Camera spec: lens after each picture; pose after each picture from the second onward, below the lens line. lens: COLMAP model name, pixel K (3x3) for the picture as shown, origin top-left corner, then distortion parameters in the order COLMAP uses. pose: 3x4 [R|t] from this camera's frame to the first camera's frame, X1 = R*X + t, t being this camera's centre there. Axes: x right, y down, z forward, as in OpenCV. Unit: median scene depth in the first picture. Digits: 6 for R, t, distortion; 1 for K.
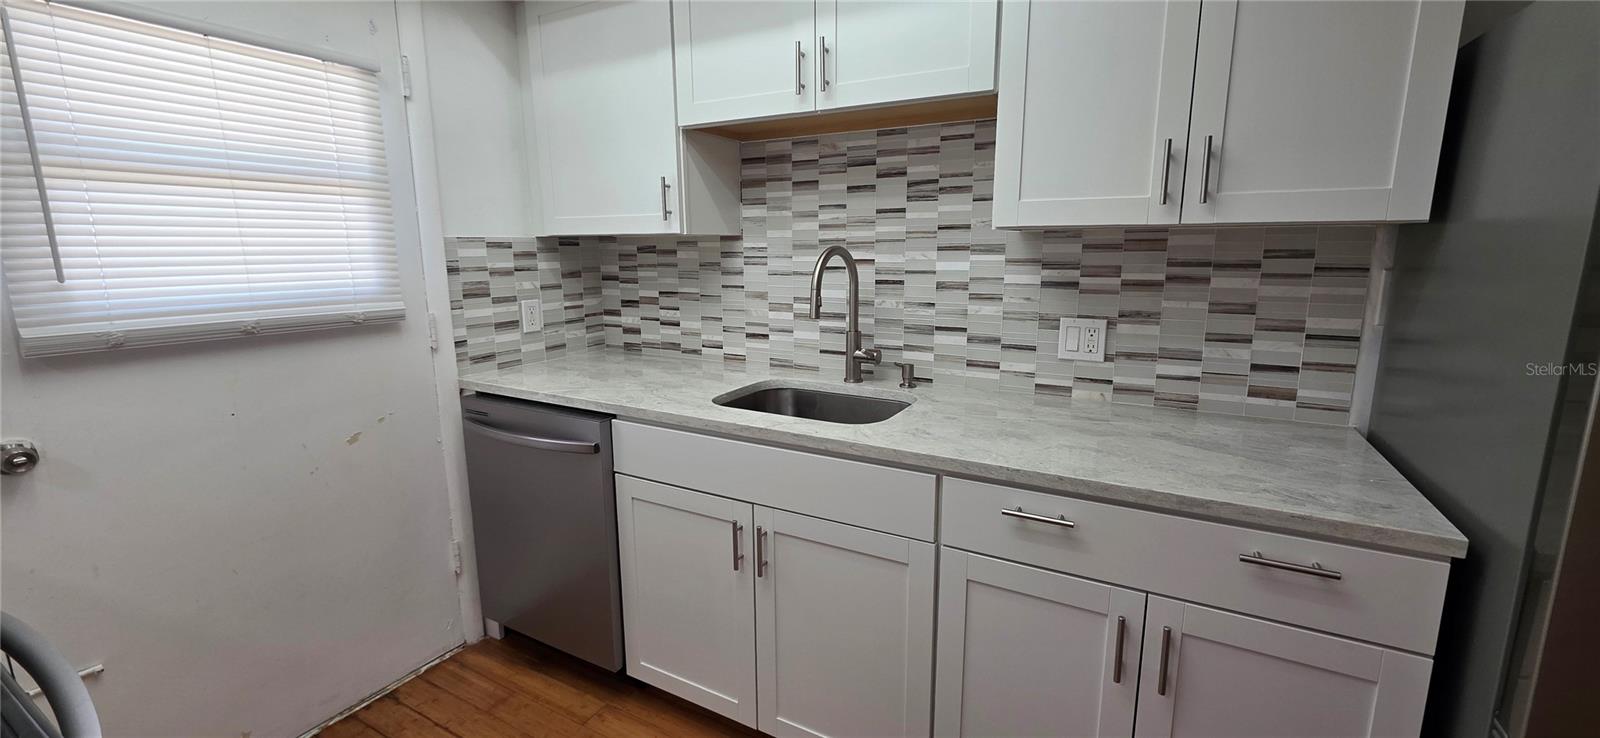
lens RADIAL K [[635.9, 0, 803.7], [0, 635.9, 356.2], [0, 0, 1]] dist [-0.000625, -0.000094]
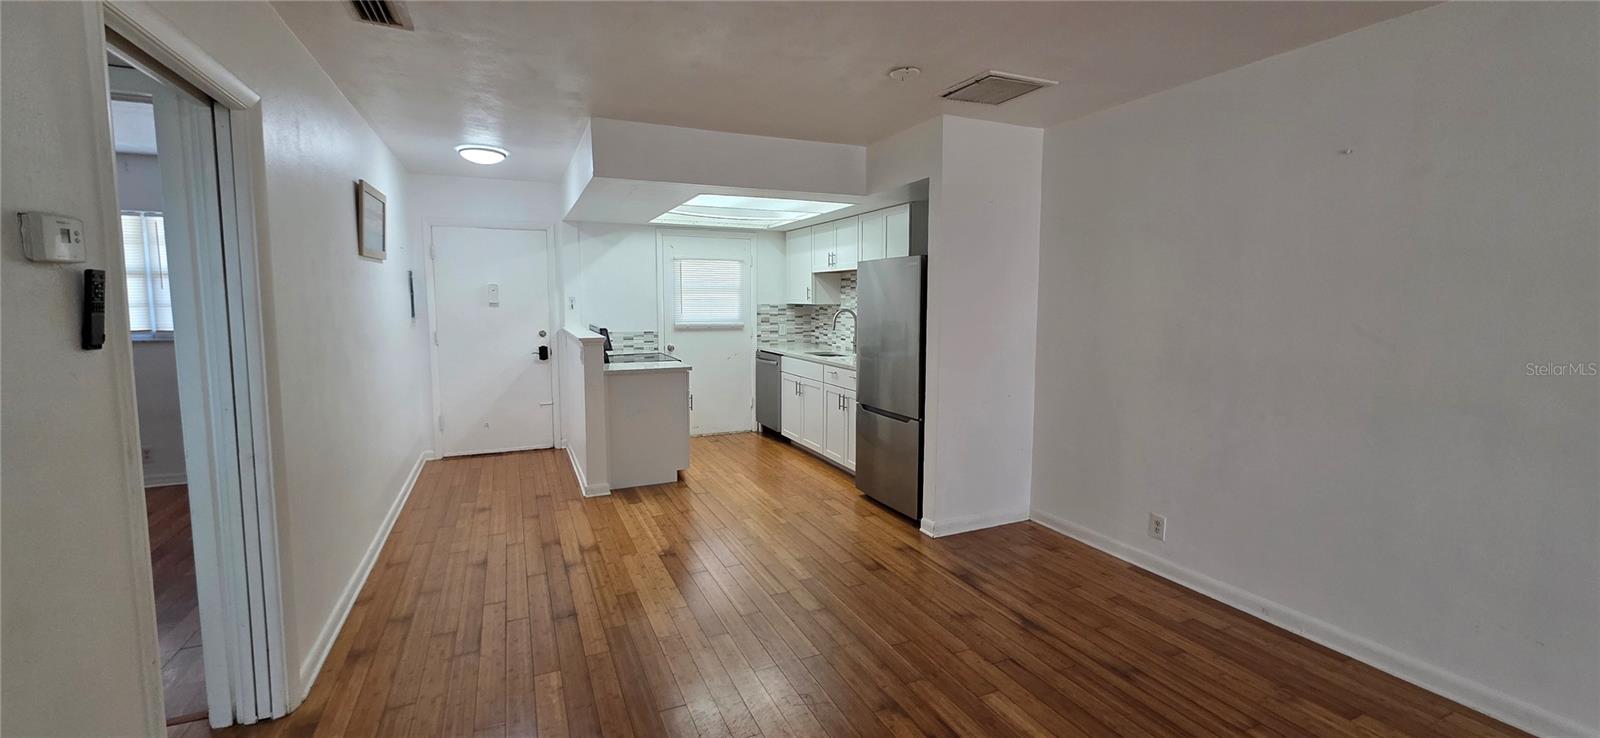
lens RADIAL K [[635.9, 0, 803.7], [0, 635.9, 356.2], [0, 0, 1]] dist [-0.000625, -0.000094]
pose [[0.805626, 0.060604, -0.589316, 1.695360], [-0.109798, 0.992794, -0.048002, 0.230595], [0.582160, 0.103377, 0.806475, -1.608608]]
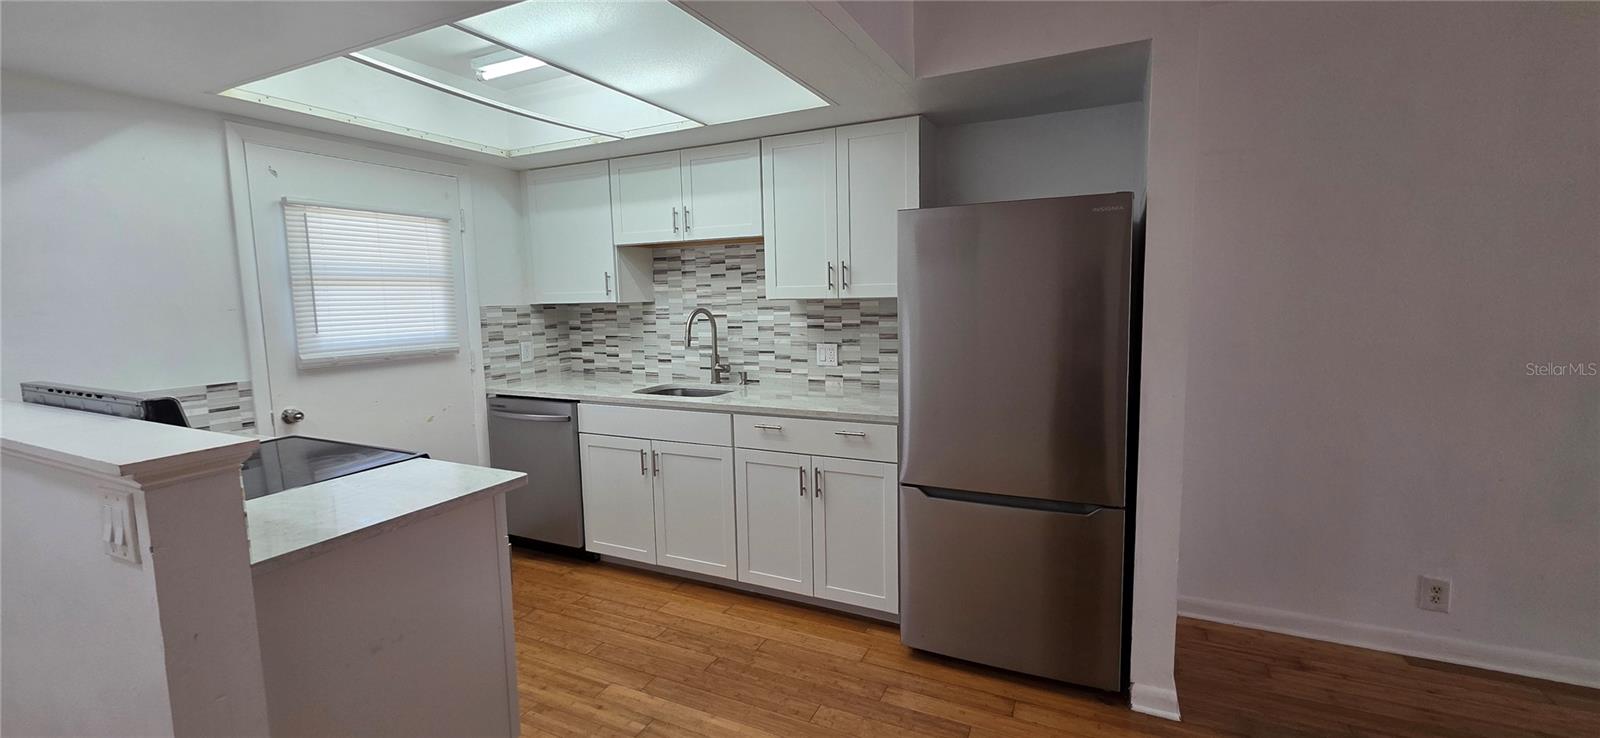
lens RADIAL K [[635.9, 0, 803.7], [0, 635.9, 356.2], [0, 0, 1]] dist [-0.000625, -0.000094]
pose [[0.997975, -0.021038, 0.060019, 0.222772], [0.025632, 0.996715, -0.076824, 0.109445], [-0.058206, 0.078207, 0.995237, -0.802013]]
